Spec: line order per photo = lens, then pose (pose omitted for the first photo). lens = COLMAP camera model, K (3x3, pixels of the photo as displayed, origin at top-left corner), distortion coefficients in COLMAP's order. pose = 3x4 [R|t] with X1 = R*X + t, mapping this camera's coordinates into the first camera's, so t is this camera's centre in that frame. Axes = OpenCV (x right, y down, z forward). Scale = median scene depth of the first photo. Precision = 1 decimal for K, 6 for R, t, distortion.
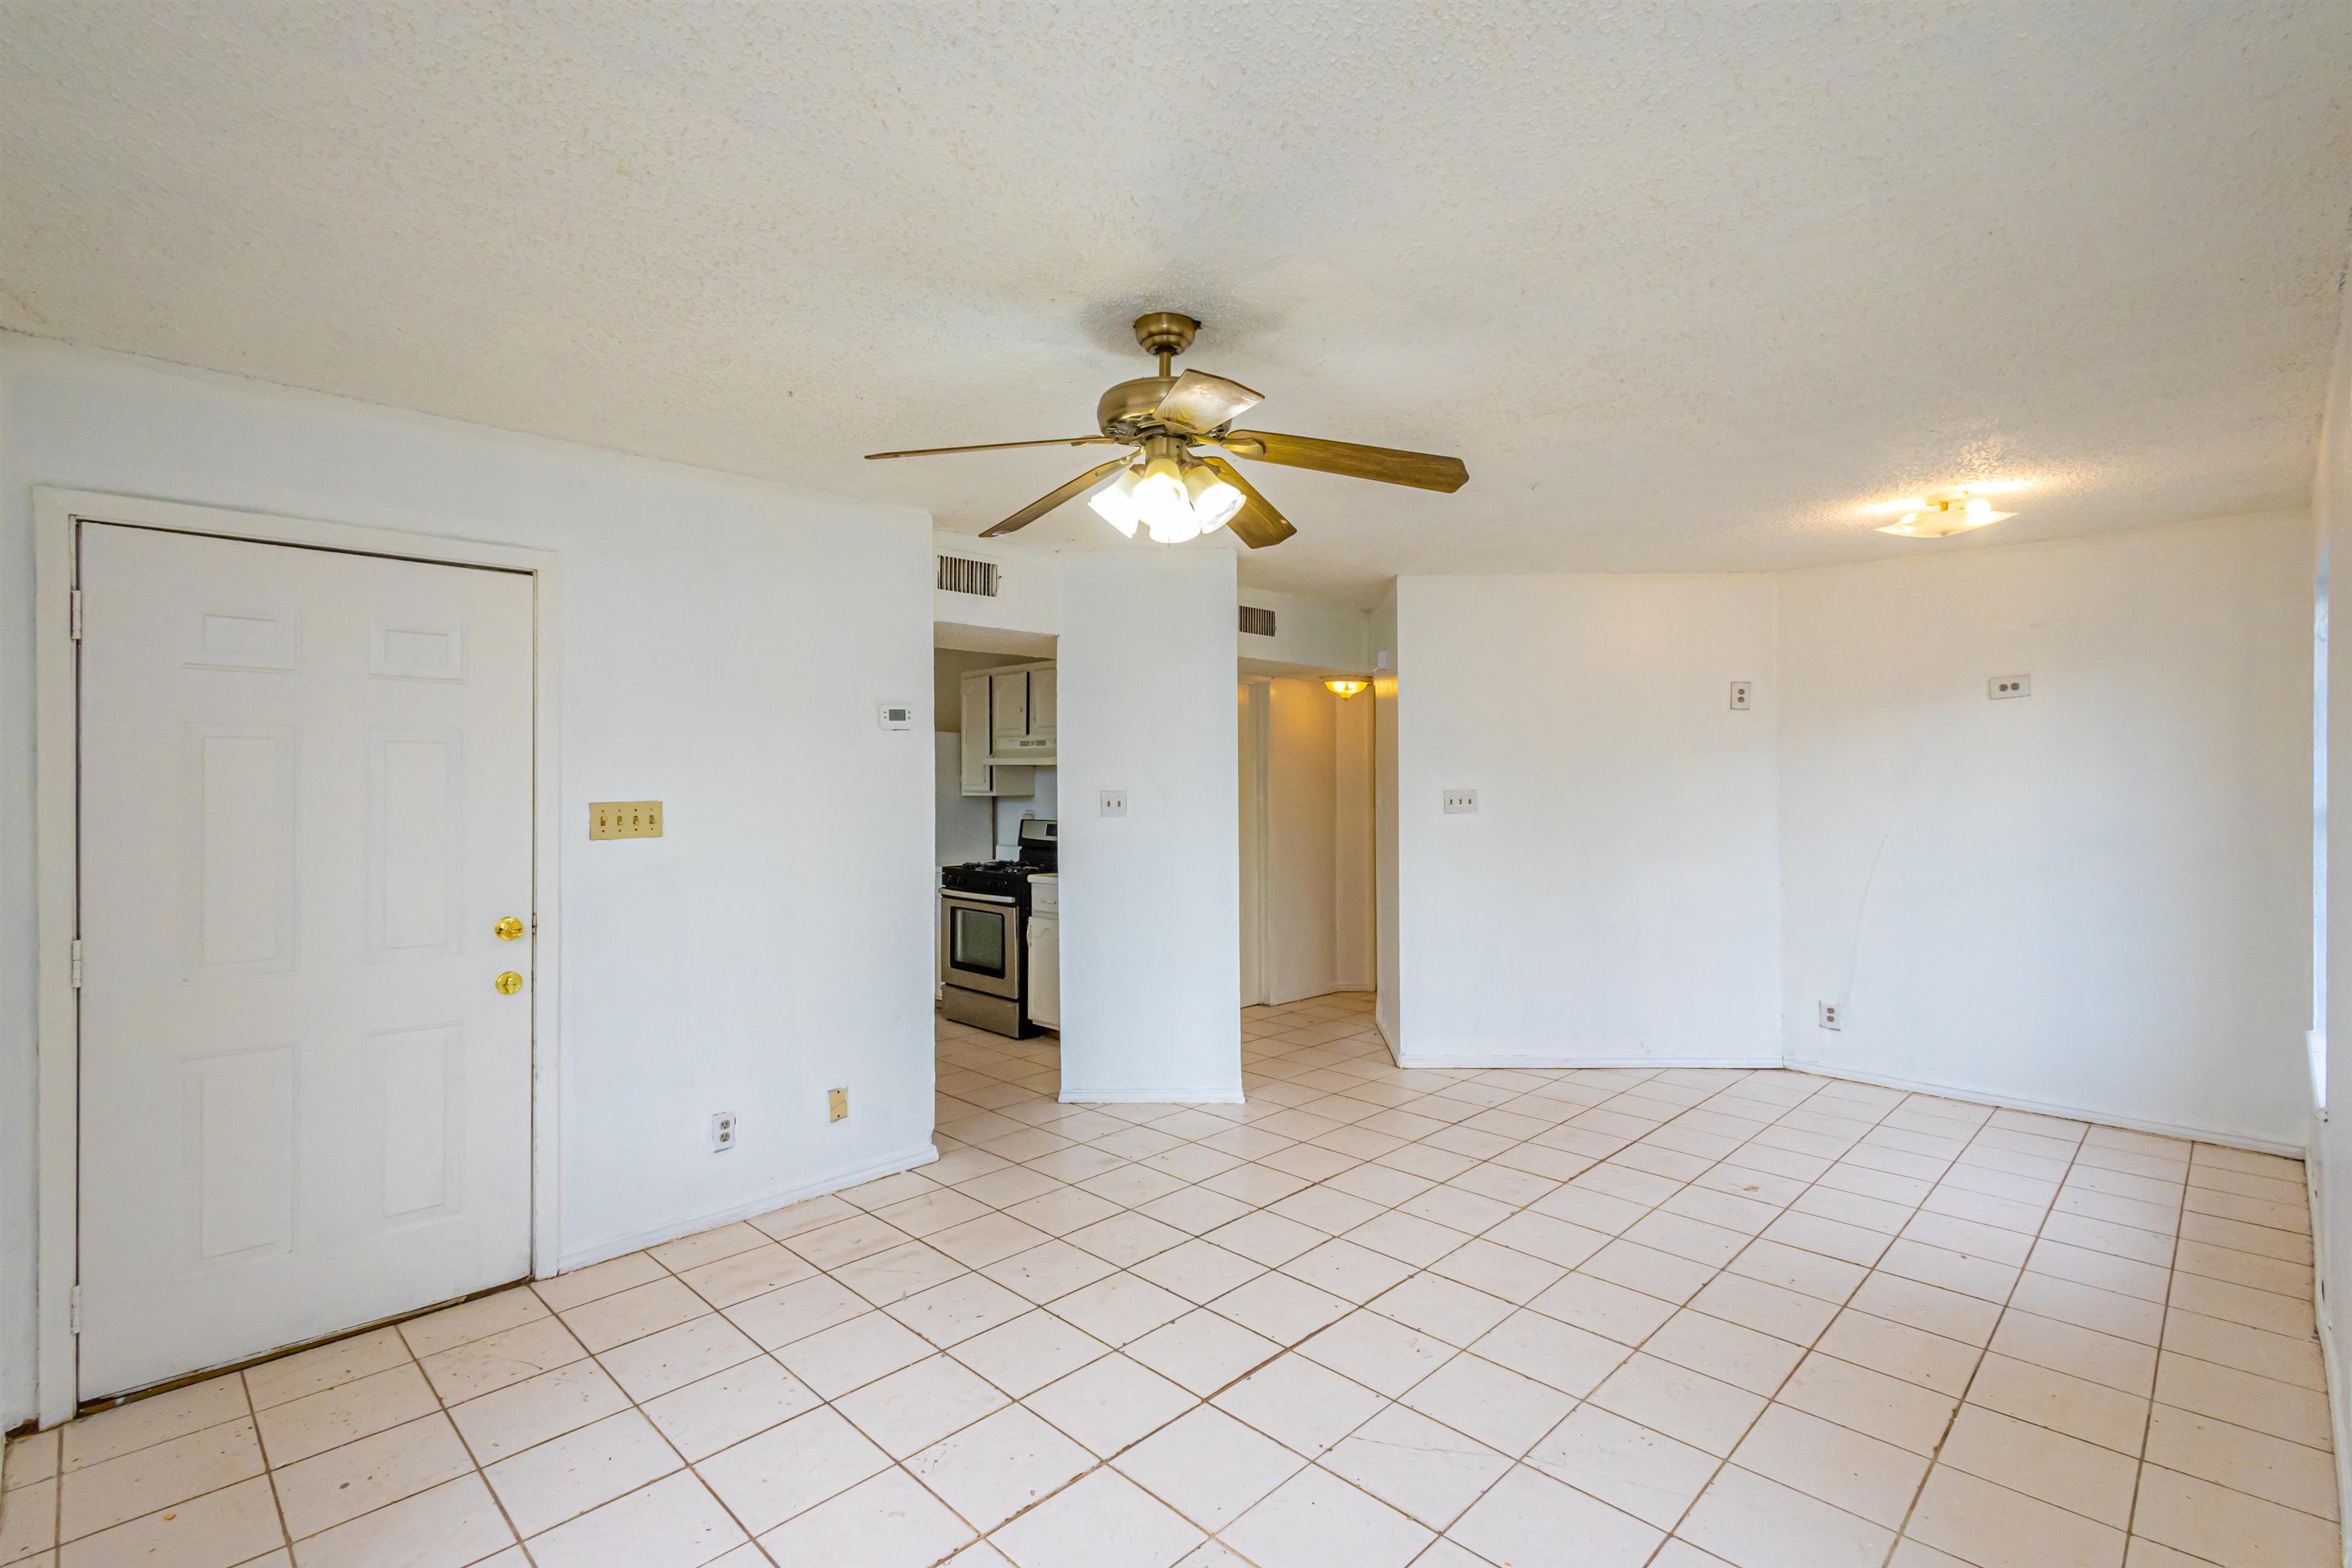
lens RADIAL K [[1086.5, 0, 1168.1], [0, 1086.5, 784.8], [0, 0, 1]] dist [0.003289, -0.000336]
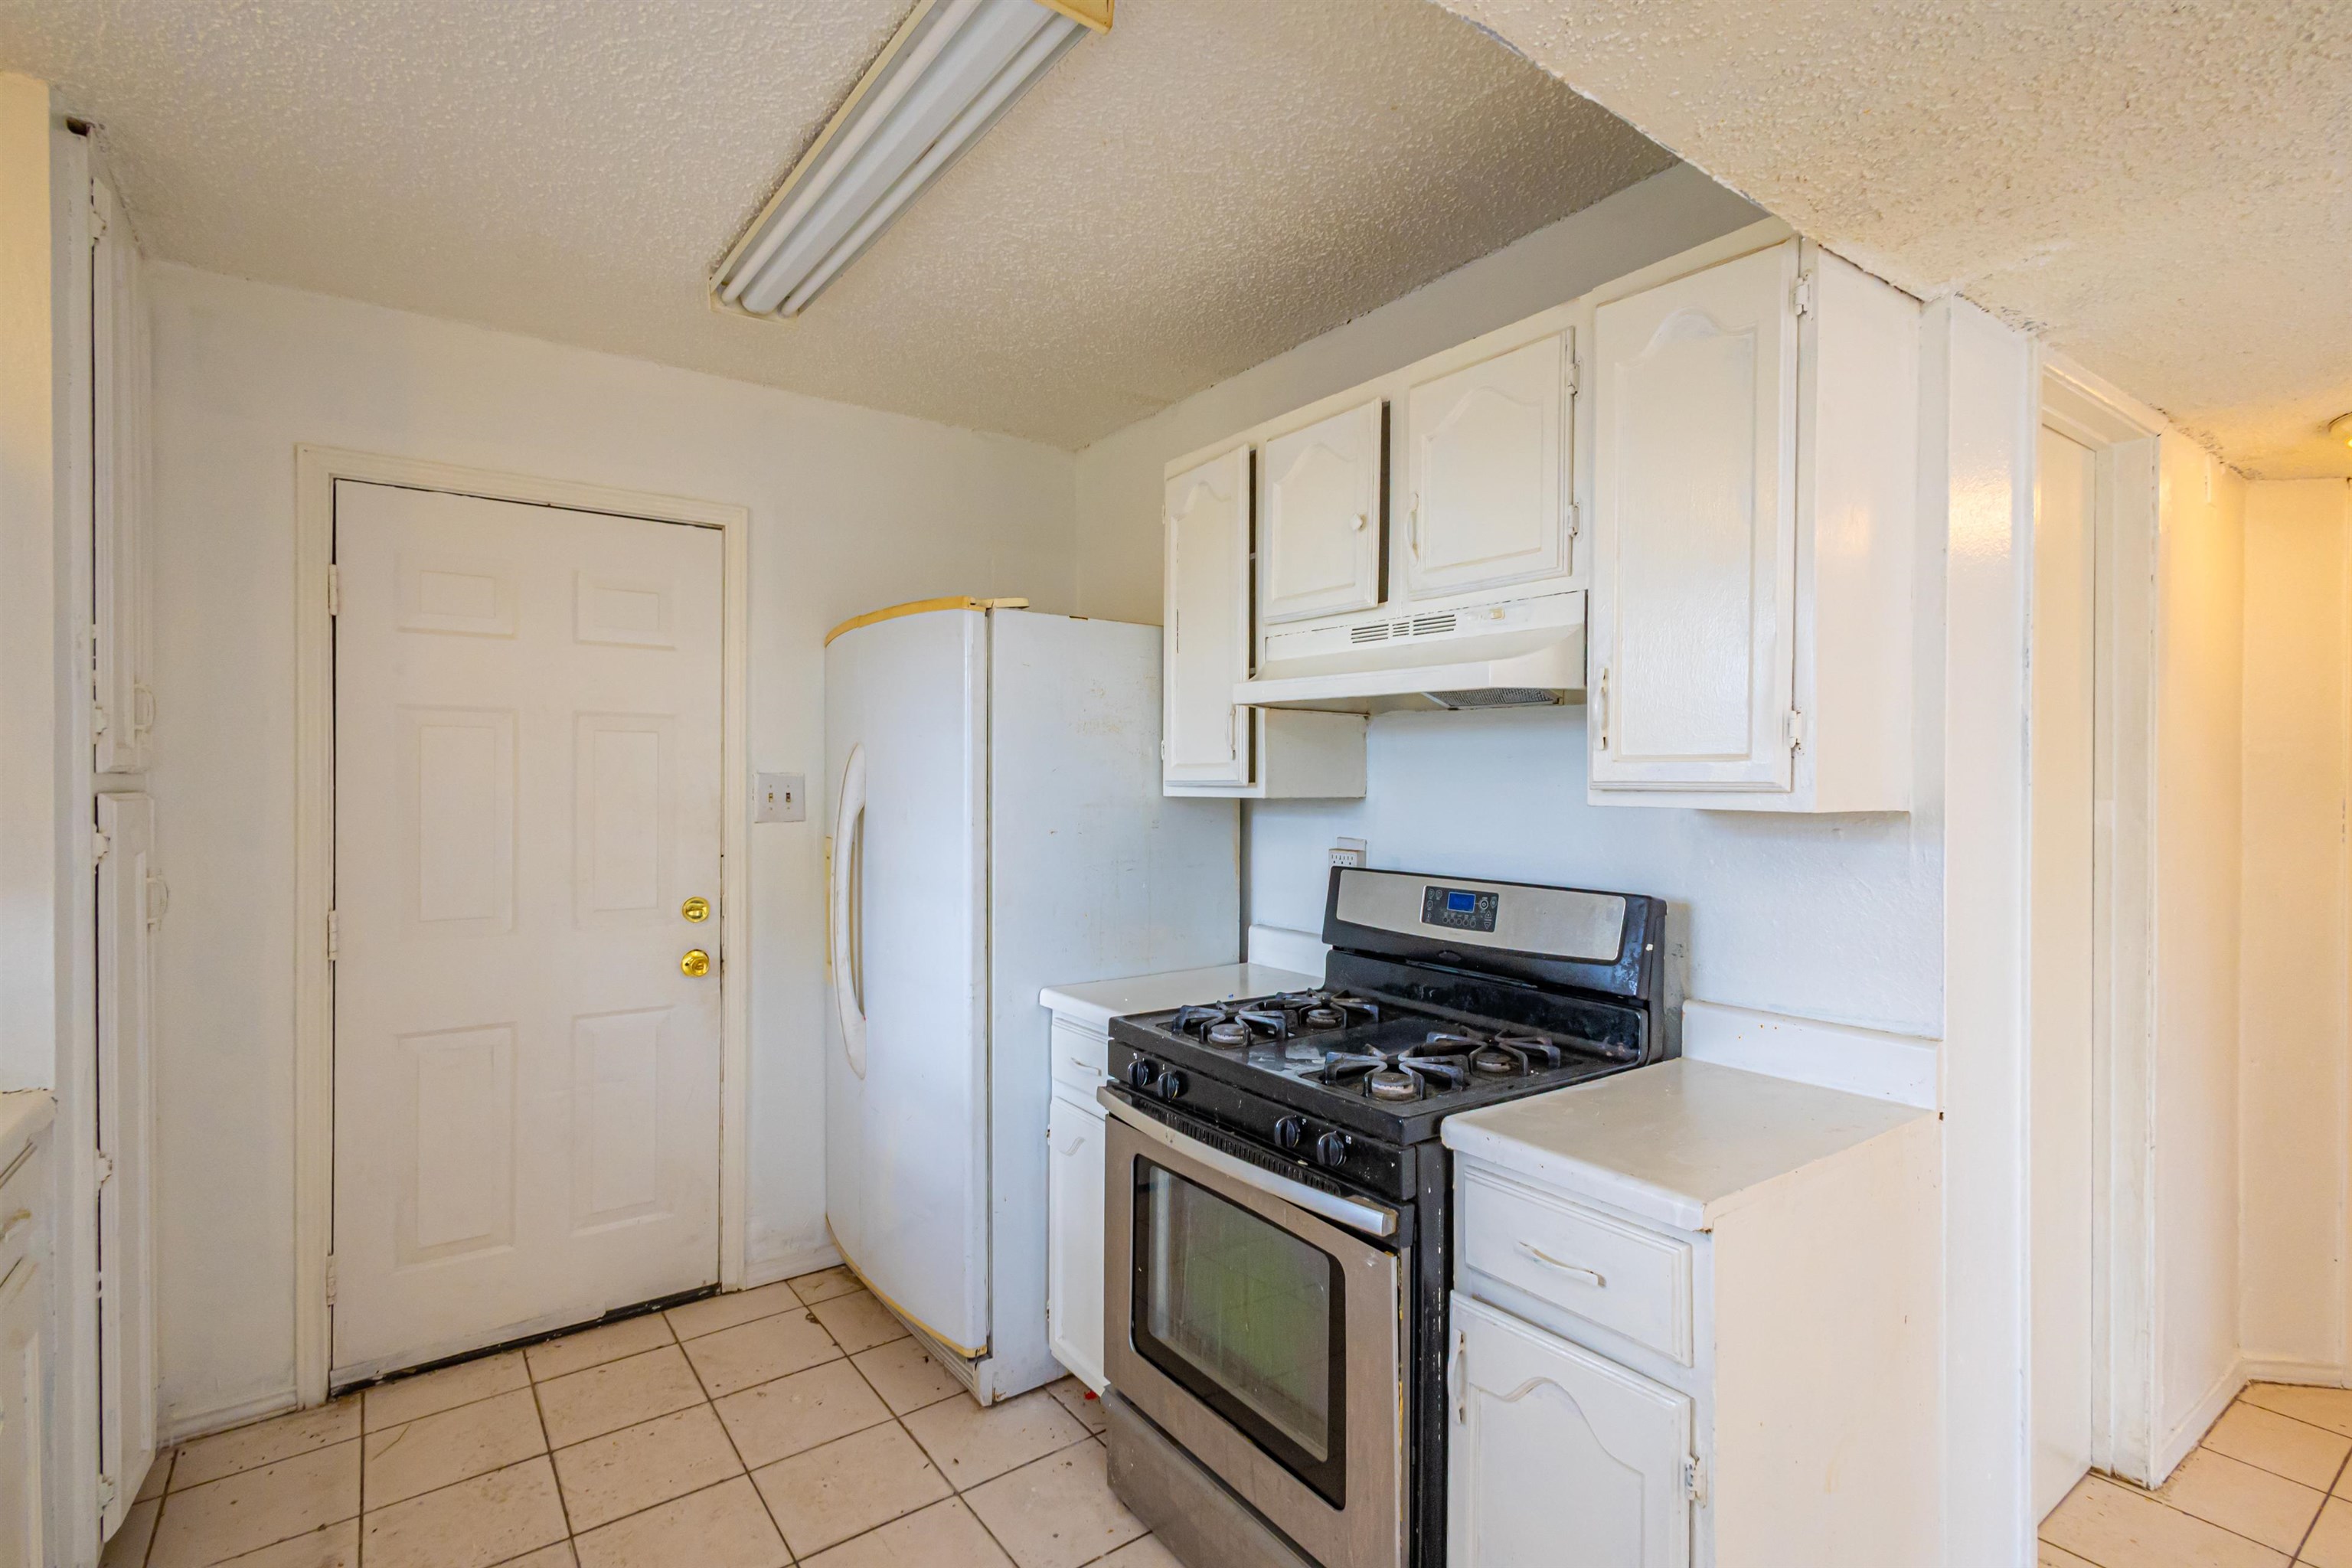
lens RADIAL K [[1086.5, 0, 1192.5], [0, 1086.5, 781.8], [0, 0, 1]] dist [0.003289, -0.000336]
pose [[0.992108, 0.011915, -0.124821, -0.156378], [-0.011359, 0.999922, 0.005161, 0.004240], [0.124873, -0.003702, 0.992166, 0.744032]]
